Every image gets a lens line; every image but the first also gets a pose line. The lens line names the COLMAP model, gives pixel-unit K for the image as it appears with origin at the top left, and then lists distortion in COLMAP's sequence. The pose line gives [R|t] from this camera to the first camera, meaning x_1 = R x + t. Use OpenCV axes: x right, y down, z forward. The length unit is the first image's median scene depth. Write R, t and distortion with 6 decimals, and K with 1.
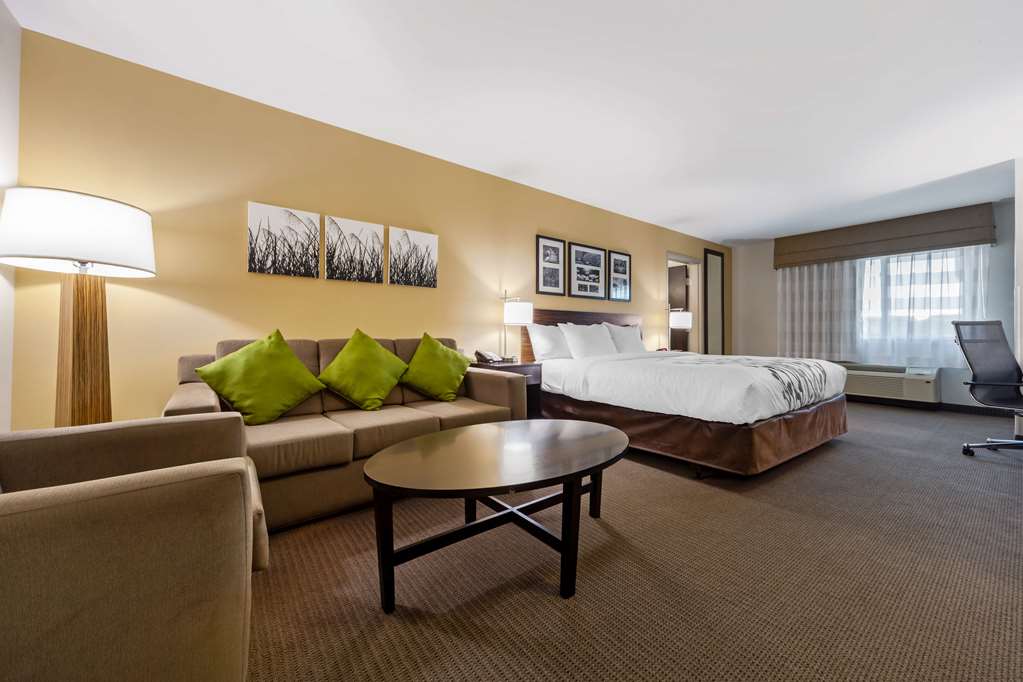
lens RADIAL K [[380.4, 0, 509.3], [0, 380.4, 326.3], [0, 0, 1]] dist [0.000354, 0.000115]
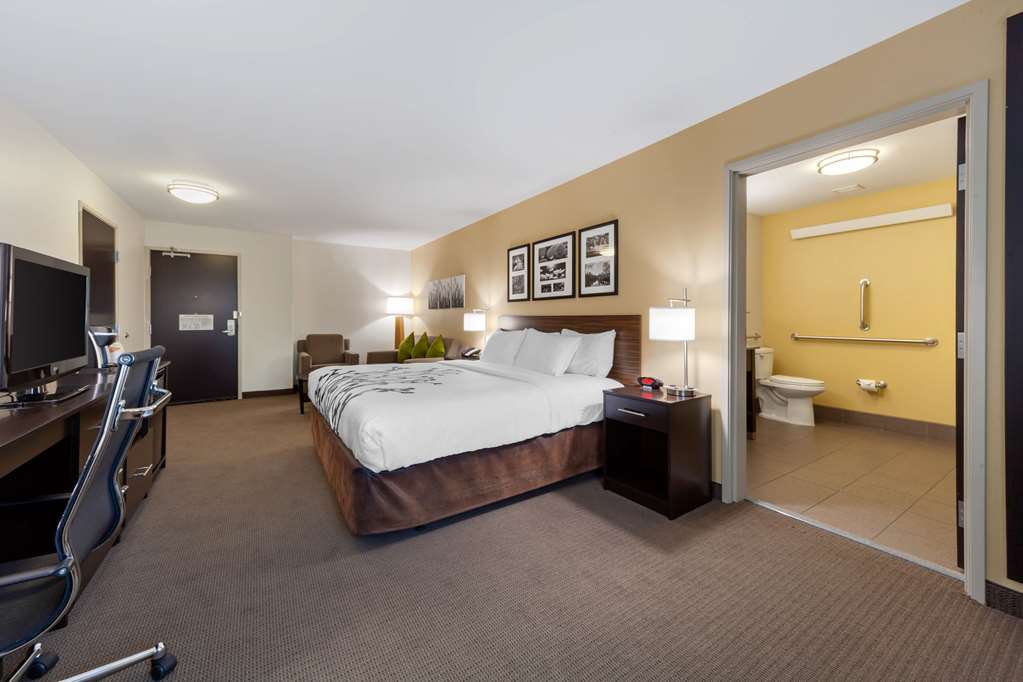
lens RADIAL K [[380.4, 0, 509.3], [0, 380.4, 326.3], [0, 0, 1]] dist [0.000354, 0.000115]
pose [[-0.052887, 0.001765, -0.998599, 1.077525], [0.003365, 0.999993, 0.001590, -0.016172], [0.998595, -0.003276, -0.052893, 0.968485]]
